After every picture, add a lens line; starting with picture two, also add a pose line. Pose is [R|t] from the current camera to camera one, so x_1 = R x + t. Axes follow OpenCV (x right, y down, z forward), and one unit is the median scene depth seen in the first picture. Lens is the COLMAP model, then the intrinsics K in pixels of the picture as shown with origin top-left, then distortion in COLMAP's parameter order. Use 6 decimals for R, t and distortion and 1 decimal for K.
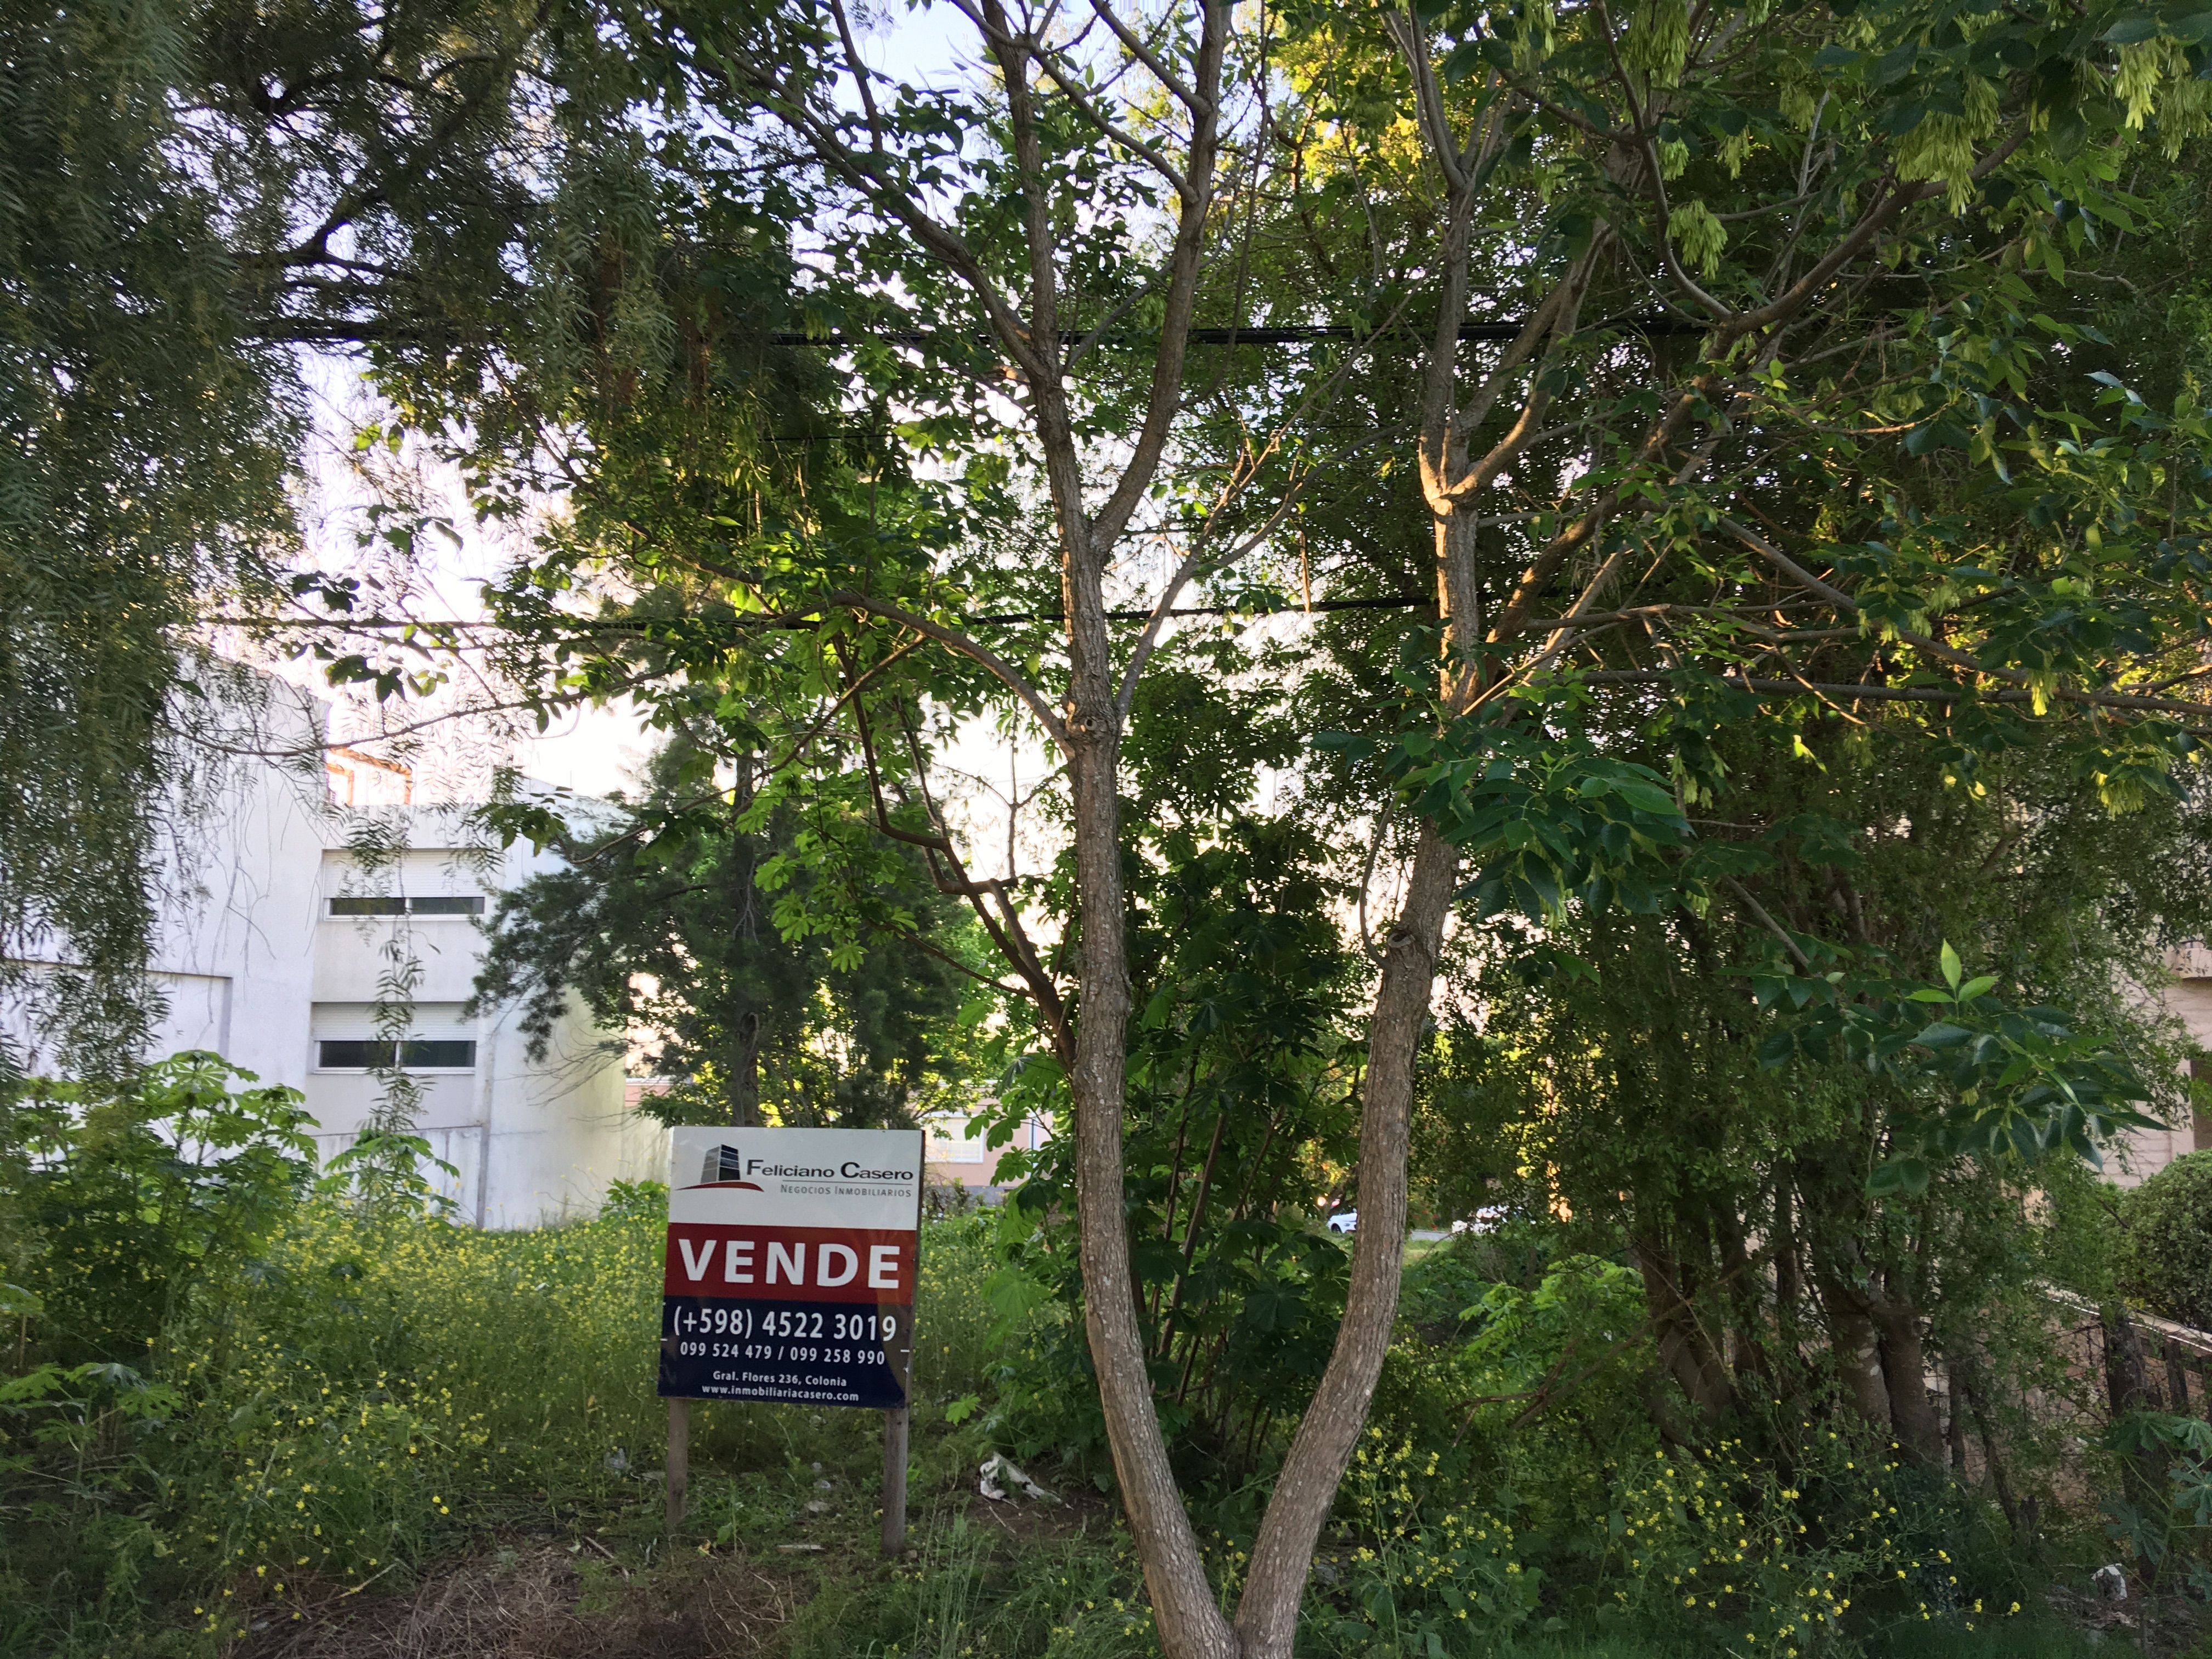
lens RADIAL K [[1819.2, 0, 1125.1], [0, 1819.2, 821.0], [0, 0, 1]] dist [0.106717, -0.148999]
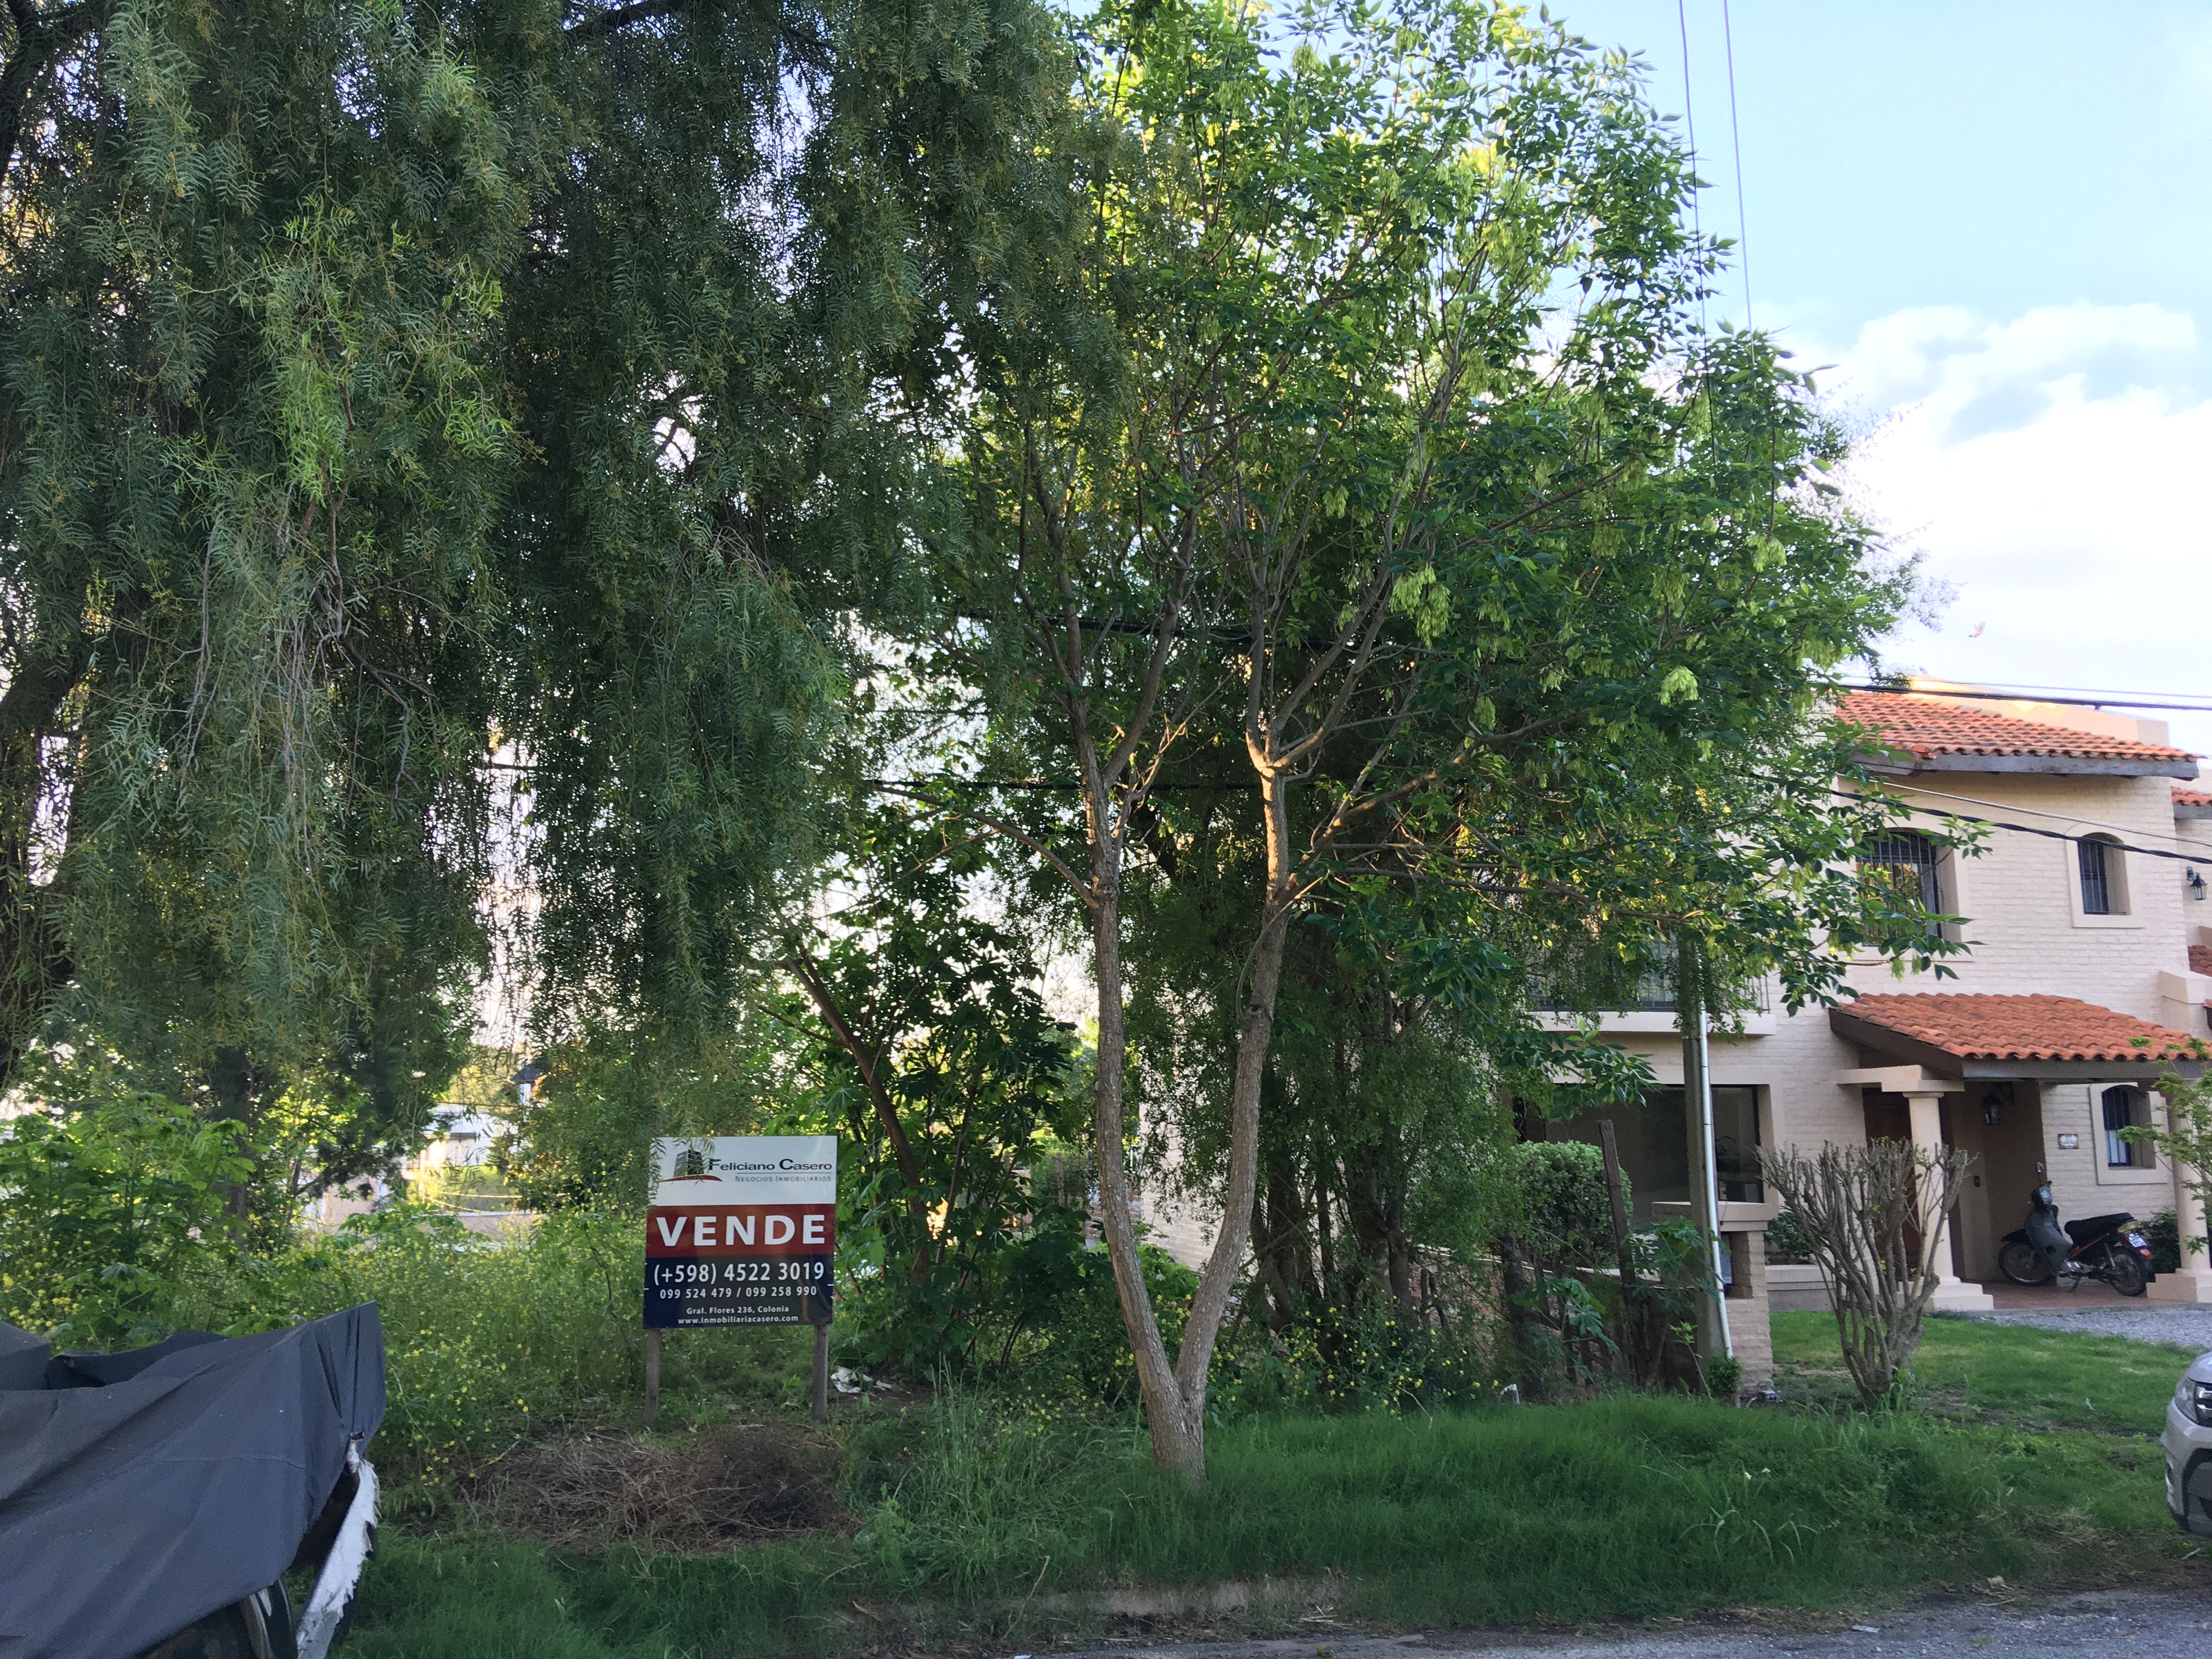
lens RADIAL K [[1917.5, 0, 1096.1], [0, 1917.5, 827.5], [0, 0, 1]] dist [0.119374, -0.185488]
pose [[0.930667, 0.038263, 0.363860, -0.485634], [-0.032794, 0.999237, -0.021199, -0.051184], [-0.364394, 0.007797, 0.931212, -0.511302]]
